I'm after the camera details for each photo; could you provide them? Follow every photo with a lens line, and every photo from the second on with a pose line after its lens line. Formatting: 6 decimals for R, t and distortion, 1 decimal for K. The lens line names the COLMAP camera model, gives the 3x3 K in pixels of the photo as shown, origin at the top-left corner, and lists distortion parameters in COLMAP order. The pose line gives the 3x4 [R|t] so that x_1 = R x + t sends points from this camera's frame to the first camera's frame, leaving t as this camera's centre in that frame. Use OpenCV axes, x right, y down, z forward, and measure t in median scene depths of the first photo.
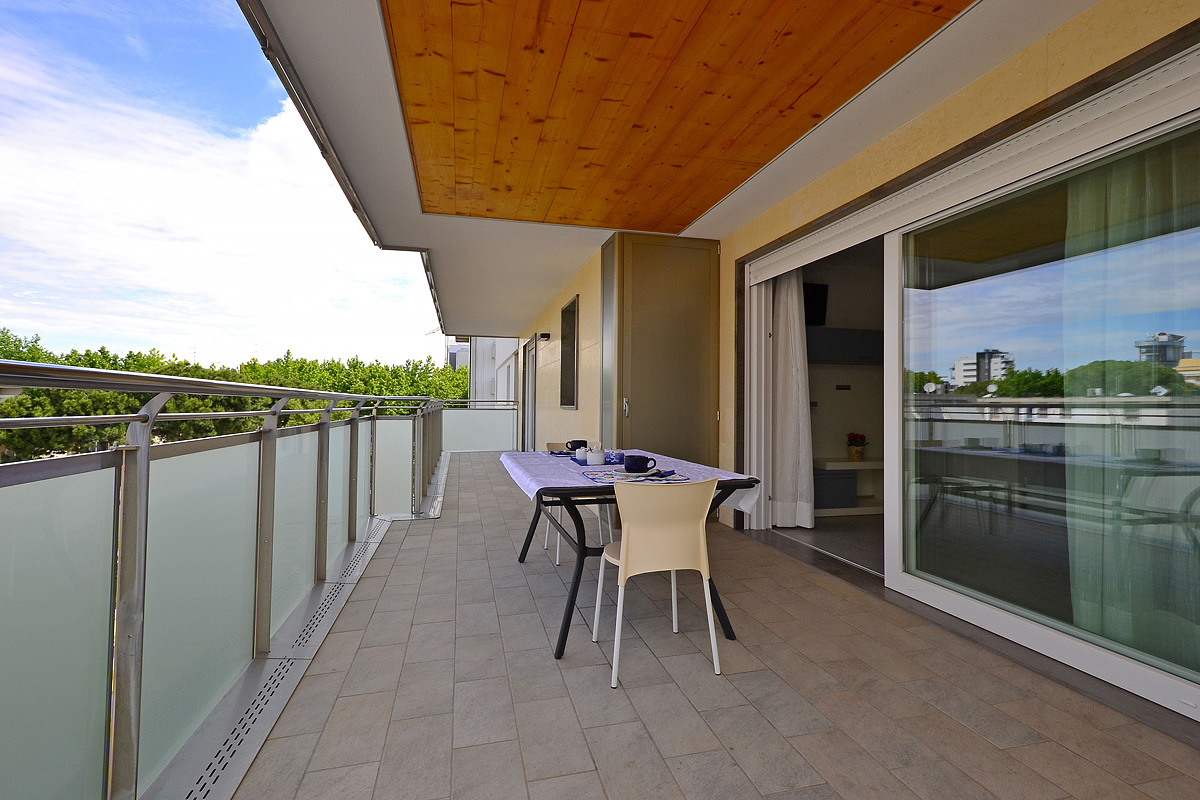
lens RADIAL K [[551.3, 0, 592.7], [0, 551.3, 390.7], [0, 0, 1]] dist [-0.000137, 0.000087]
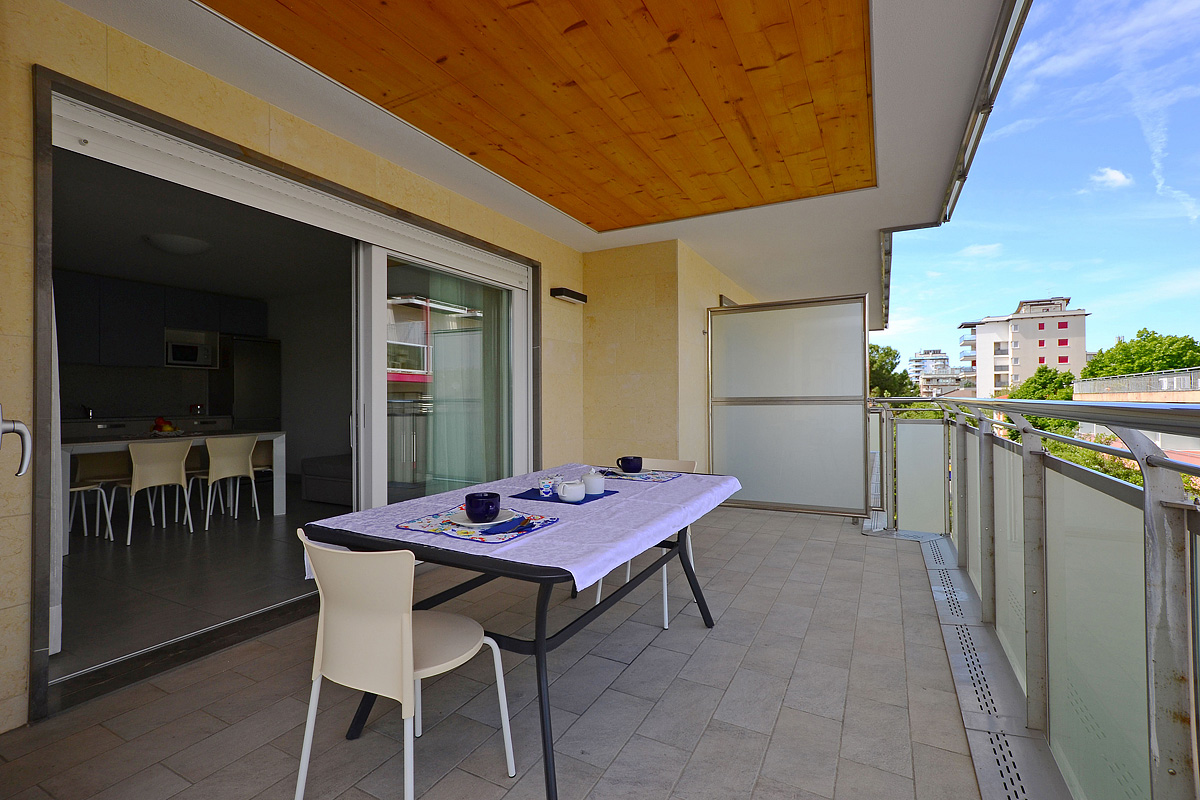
lens RADIAL K [[551.3, 0, 592.7], [0, 551.3, 390.7], [0, 0, 1]] dist [-0.000137, 0.000087]
pose [[-0.750391, 0.001175, 0.660993, -0.593076], [-0.020593, 0.999471, -0.025155, 0.014226], [-0.660673, -0.032488, -0.749970, 1.878105]]
